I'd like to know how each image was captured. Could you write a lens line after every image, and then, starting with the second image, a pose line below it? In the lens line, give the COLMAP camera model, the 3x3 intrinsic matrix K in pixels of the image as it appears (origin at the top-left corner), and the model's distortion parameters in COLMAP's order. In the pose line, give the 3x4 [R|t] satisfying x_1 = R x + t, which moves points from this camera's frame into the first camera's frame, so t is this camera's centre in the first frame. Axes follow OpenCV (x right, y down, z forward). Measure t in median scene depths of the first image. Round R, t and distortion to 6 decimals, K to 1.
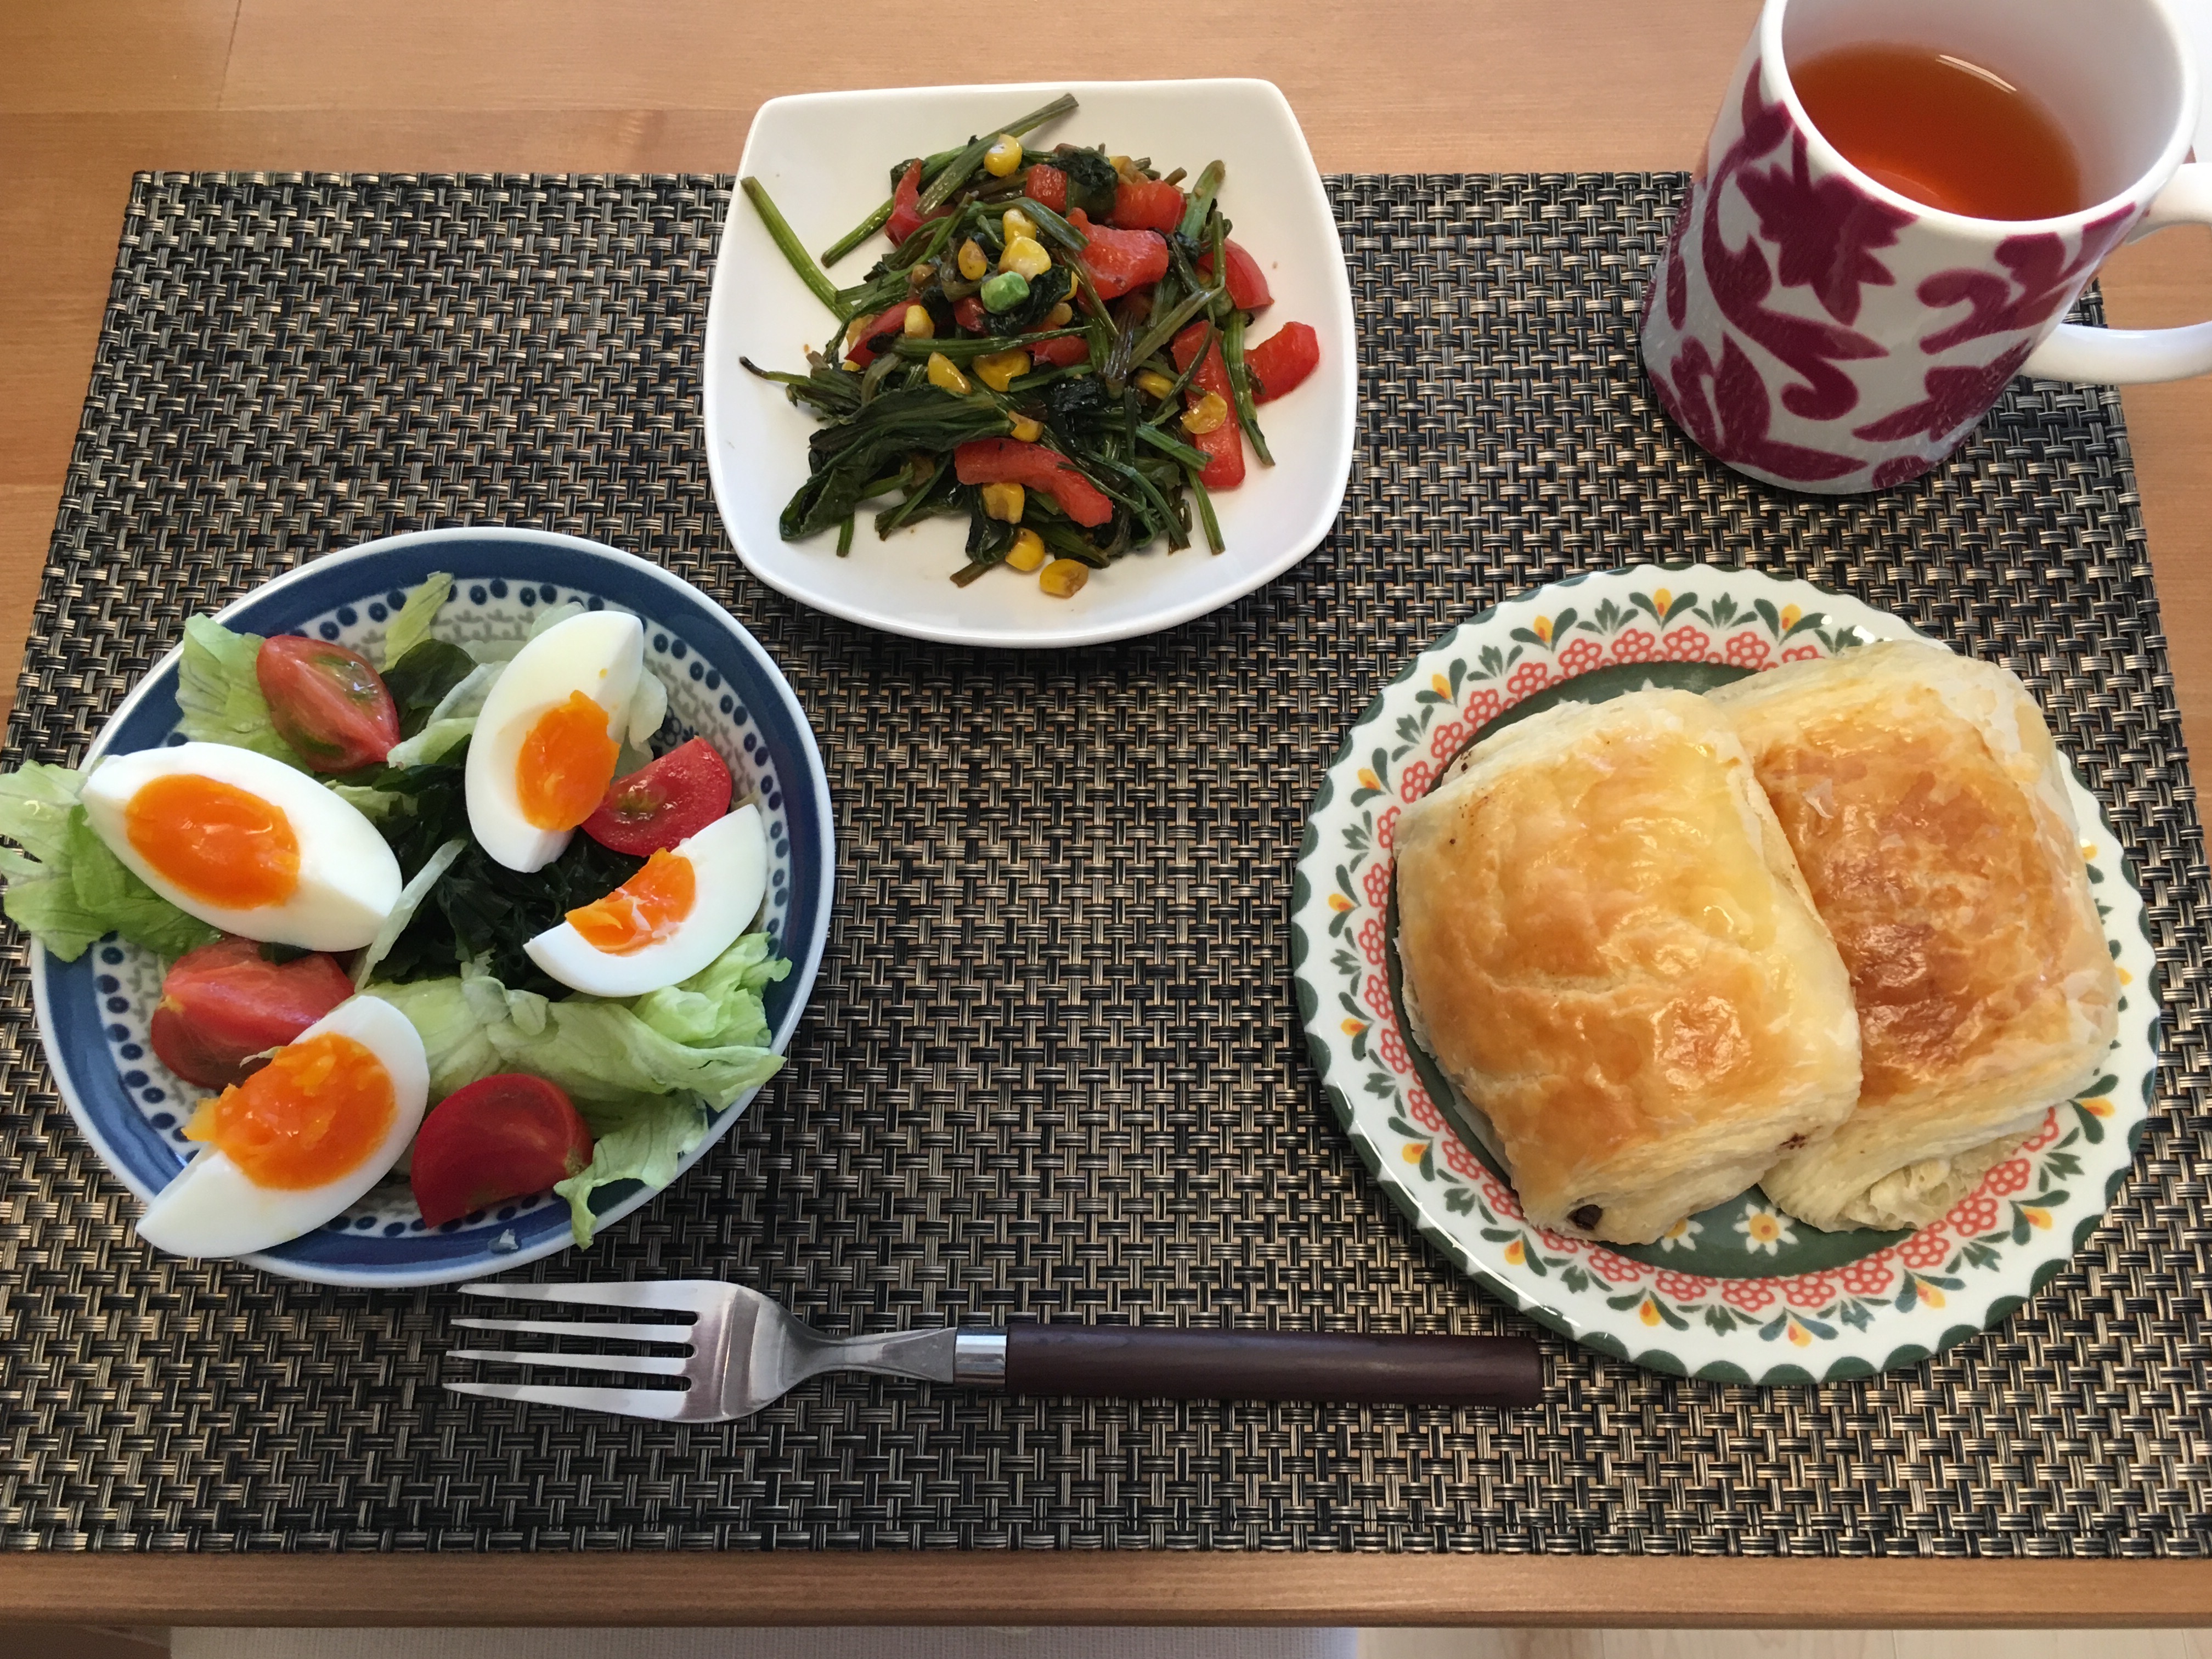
lens RADIAL K [[1911.9, 0, 1116.3], [0, 1911.9, 819.1], [0, 0, 1]] dist [0.068952, -0.092628]
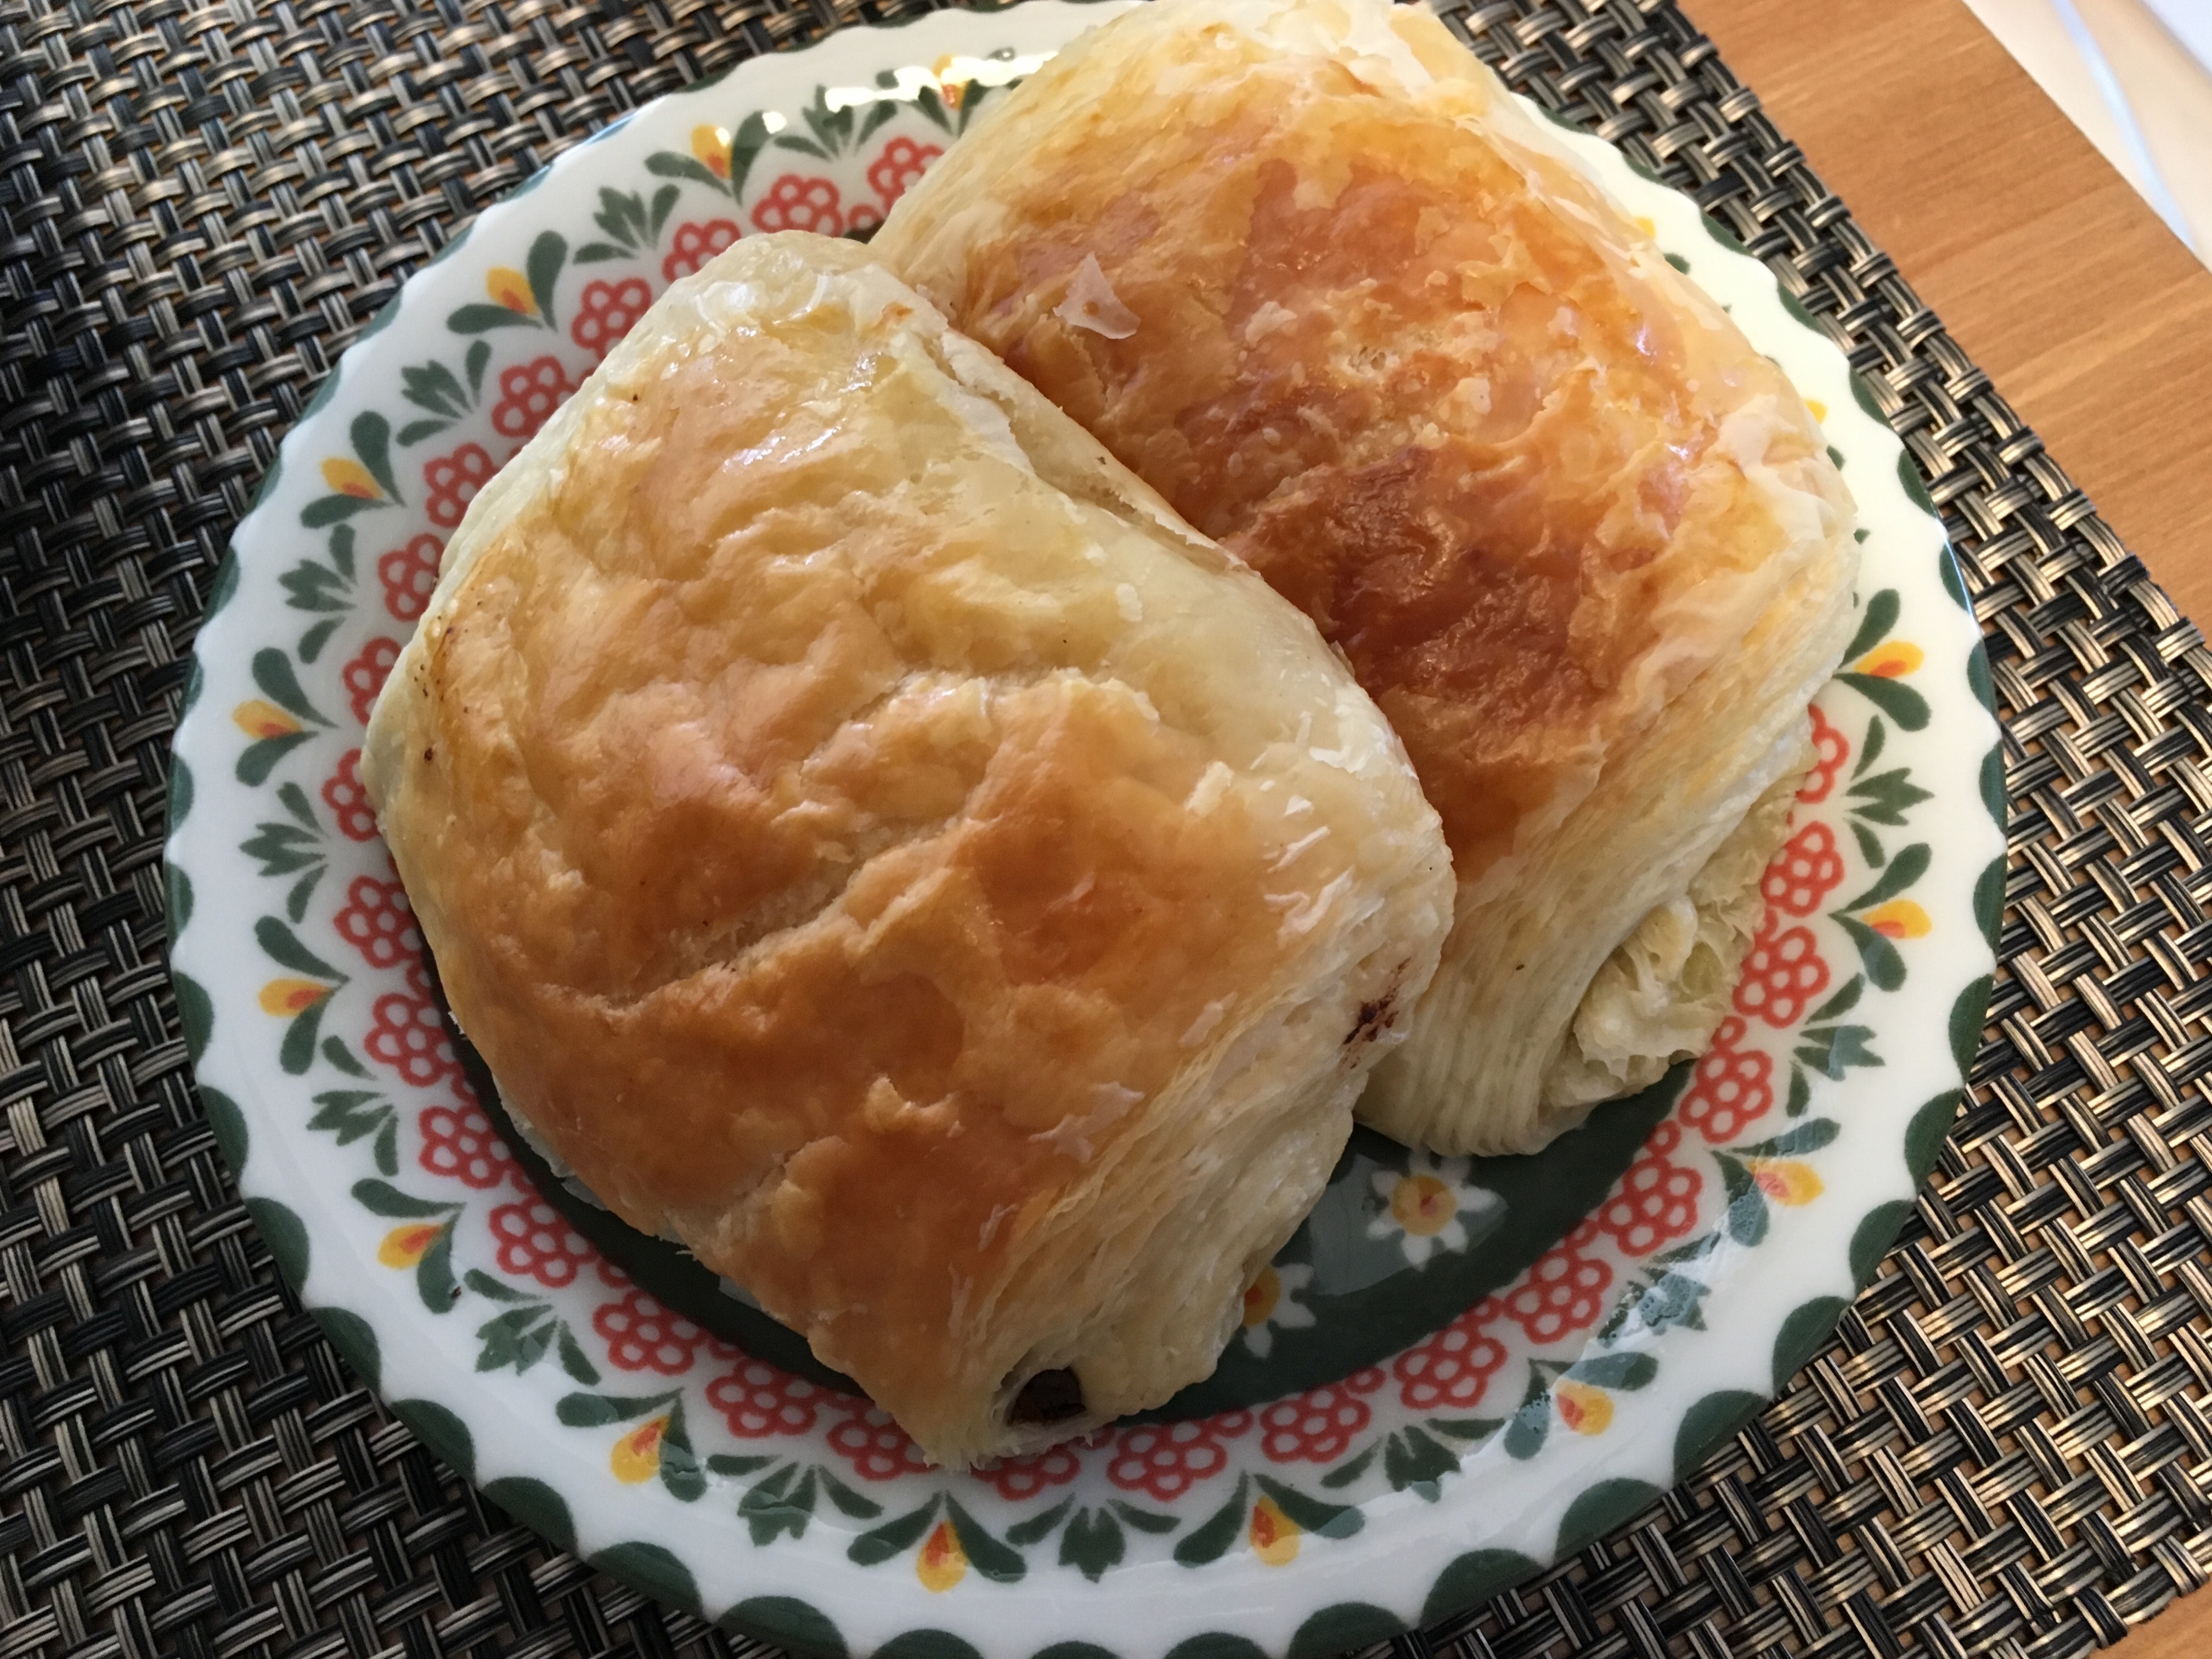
lens RADIAL K [[1911.9, 0, 1116.3], [0, 1911.9, 819.1], [0, 0, 1]] dist [0.068952, -0.092628]
pose [[0.879631, -0.444698, 0.168798, 0.234076], [0.450030, 0.892983, 0.007387, 0.092323], [-0.154019, 0.069466, 0.985623, 0.549013]]
